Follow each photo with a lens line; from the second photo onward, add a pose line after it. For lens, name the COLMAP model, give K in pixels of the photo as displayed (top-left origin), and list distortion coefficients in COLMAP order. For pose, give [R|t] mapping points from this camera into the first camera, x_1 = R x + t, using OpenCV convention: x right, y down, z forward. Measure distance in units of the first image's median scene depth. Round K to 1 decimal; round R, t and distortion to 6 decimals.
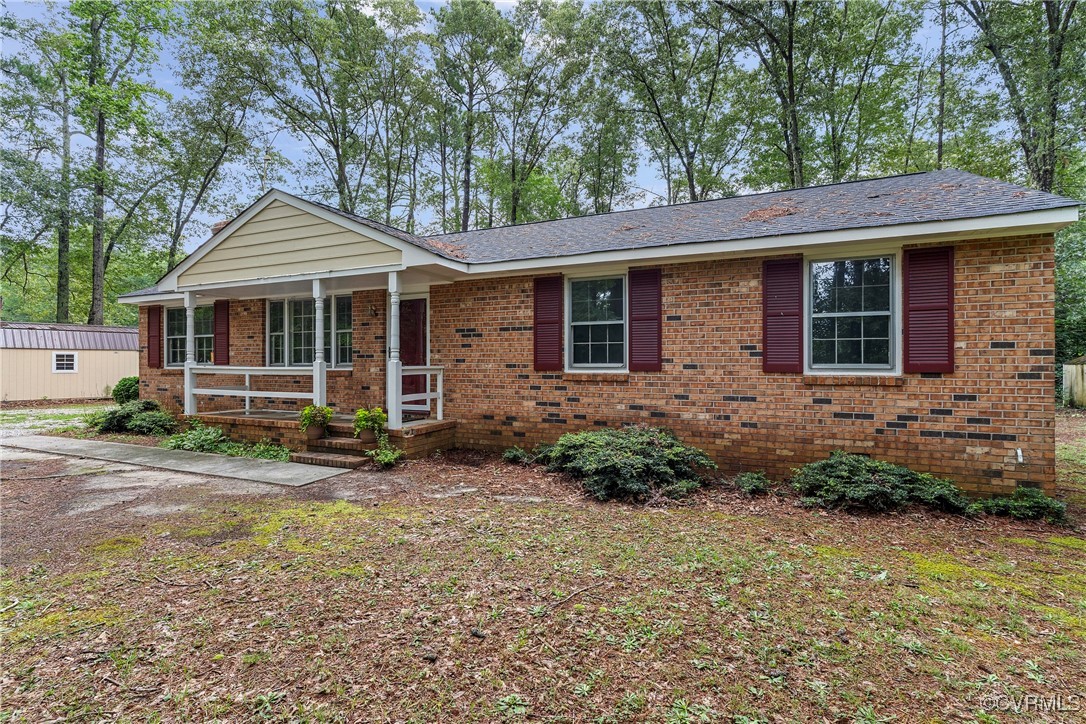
lens RADIAL K [[520.2, 0, 536.6], [0, 520.2, 361.3], [0, 0, 1]] dist [-0.000082, -0.000274]
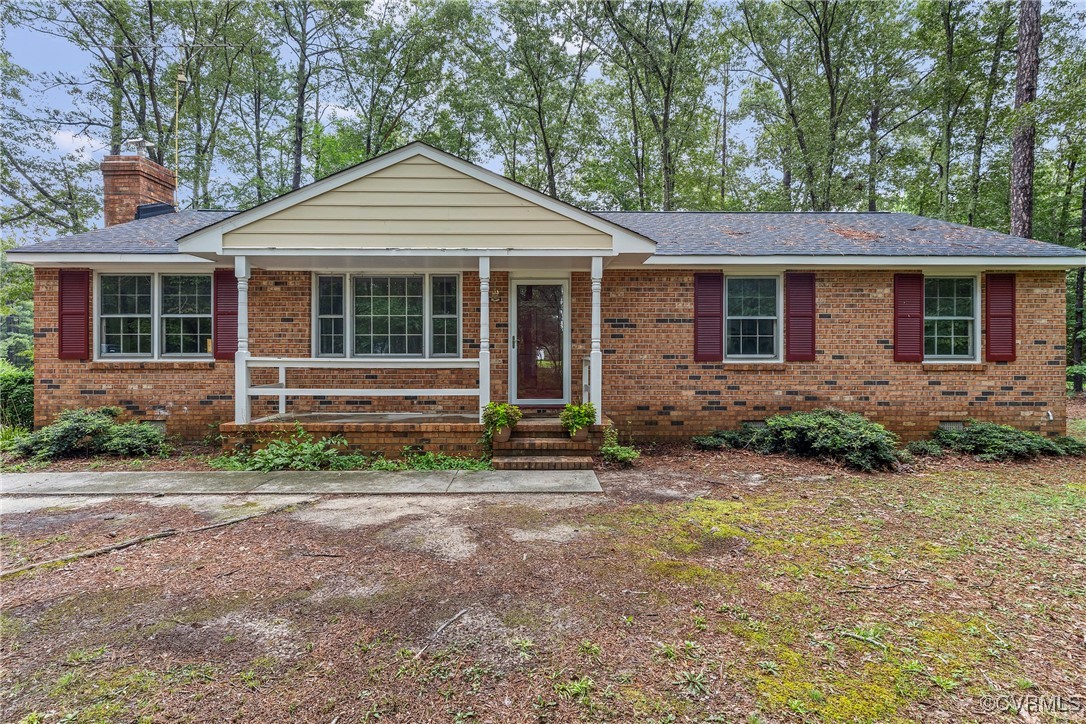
lens RADIAL K [[526.0, 0, 543.4], [0, 526.0, 355.2], [0, 0, 1]] dist [-0.000804, -0.000125]
pose [[0.902119, -0.000965, 0.431486, -0.800853], [-0.002480, 0.999969, 0.007423, -0.001645], [-0.431480, -0.007766, 0.902089, 0.192455]]
